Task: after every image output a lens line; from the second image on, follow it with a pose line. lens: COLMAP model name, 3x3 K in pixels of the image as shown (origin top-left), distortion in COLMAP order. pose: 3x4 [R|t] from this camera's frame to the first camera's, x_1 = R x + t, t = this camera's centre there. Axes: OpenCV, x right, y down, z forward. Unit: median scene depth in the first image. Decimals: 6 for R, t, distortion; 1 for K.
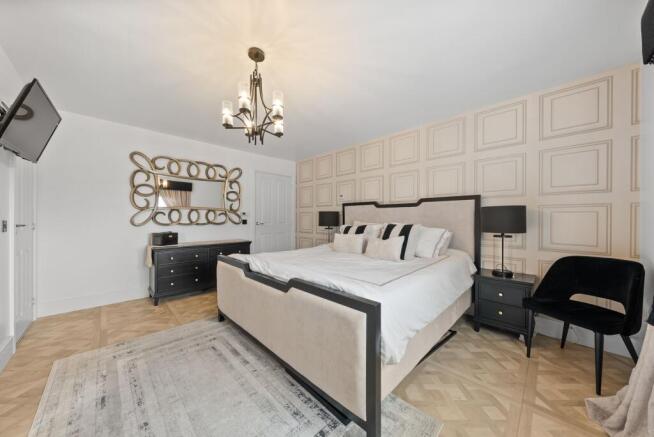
lens RADIAL K [[227.0, 0, 329.9], [0, 227.0, 220.5], [0, 0, 1]] dist [-0.001119, -0.000318]
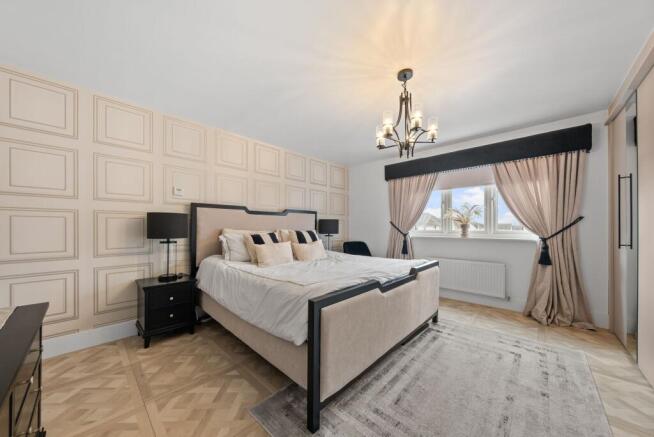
lens RADIAL K [[227.0, 0, 327.3], [0, 227.0, 225.5], [0, 0, 1]] dist [-0.001119, -0.000318]
pose [[-0.027528, 0.002265, 0.999618, -0.708351], [0.002103, 0.999995, -0.002208, -0.005864], [-0.999619, 0.002042, -0.027533, 0.708539]]
